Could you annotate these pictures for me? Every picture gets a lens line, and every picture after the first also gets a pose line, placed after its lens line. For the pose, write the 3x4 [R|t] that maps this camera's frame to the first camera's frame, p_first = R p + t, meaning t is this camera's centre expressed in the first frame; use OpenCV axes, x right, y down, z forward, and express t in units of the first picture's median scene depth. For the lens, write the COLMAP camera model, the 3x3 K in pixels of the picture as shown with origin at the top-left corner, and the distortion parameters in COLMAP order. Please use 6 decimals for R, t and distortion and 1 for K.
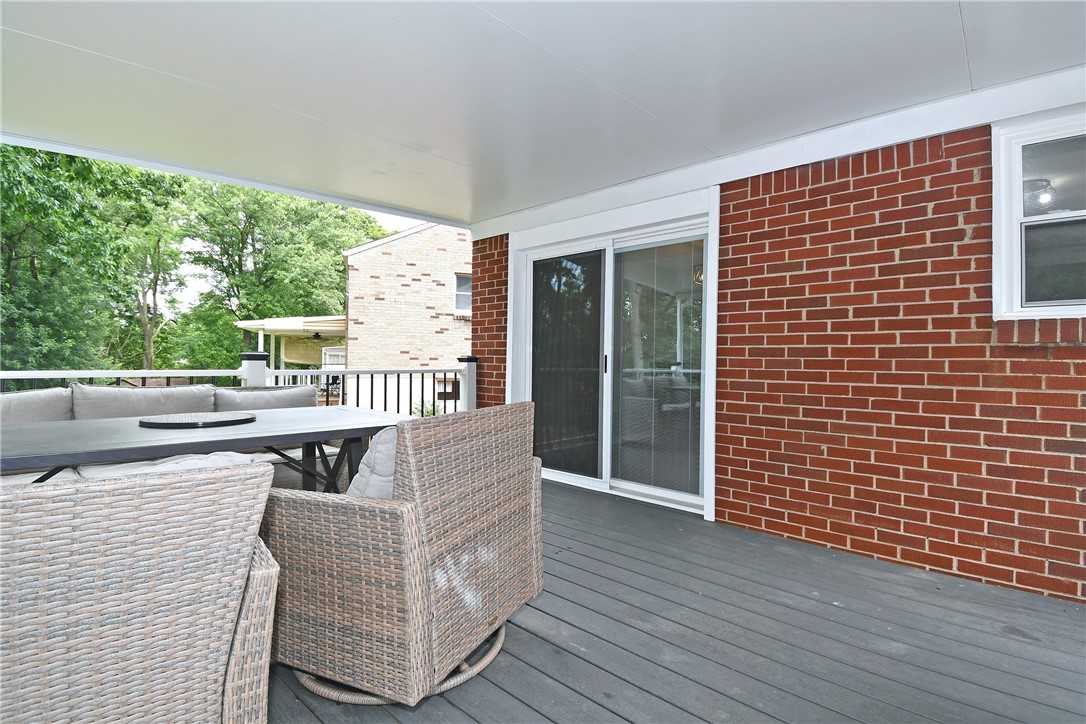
lens RADIAL K [[485.9, 0, 543.0], [0, 485.9, 362.0], [0, 0, 1]] dist [-0.001181, -0.000346]
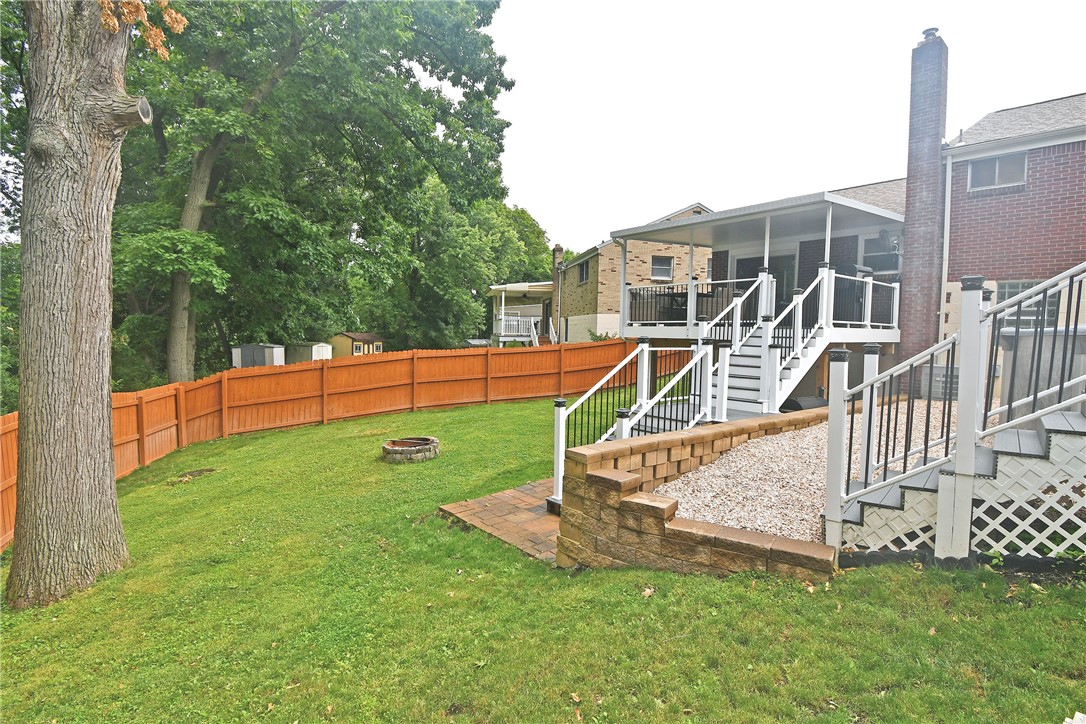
lens RADIAL K [[522.7, 0, 559.2], [0, 522.7, 350.1], [0, 0, 1]] dist [-0.000983, -0.000408]
pose [[0.992929, 0.009387, -0.118338, -0.238409], [-0.005871, 0.999532, 0.030025, 0.087386], [0.118564, -0.029118, 0.992519, -0.778793]]
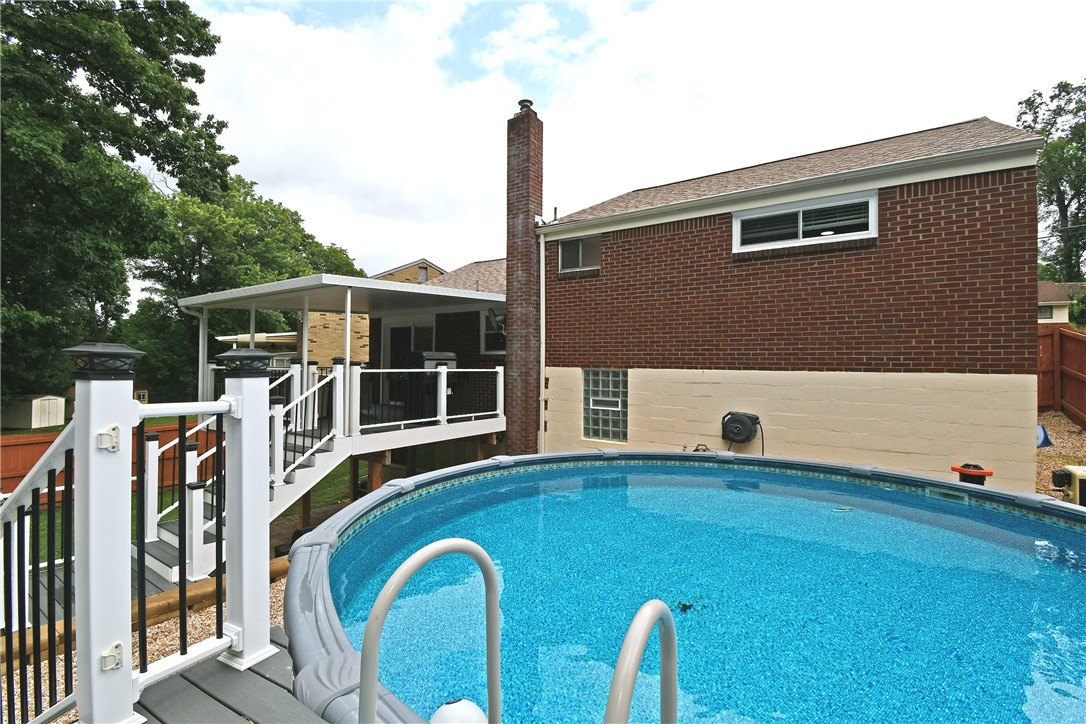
lens RADIAL K [[485.9, 0, 543.0], [0, 485.9, 362.0], [0, 0, 1]] dist [-0.001181, -0.000346]
pose [[0.992786, -0.003264, 0.119859, 0.167400], [0.003764, 0.999985, -0.003945, -0.000012], [-0.119845, 0.004368, 0.992783, -0.608076]]
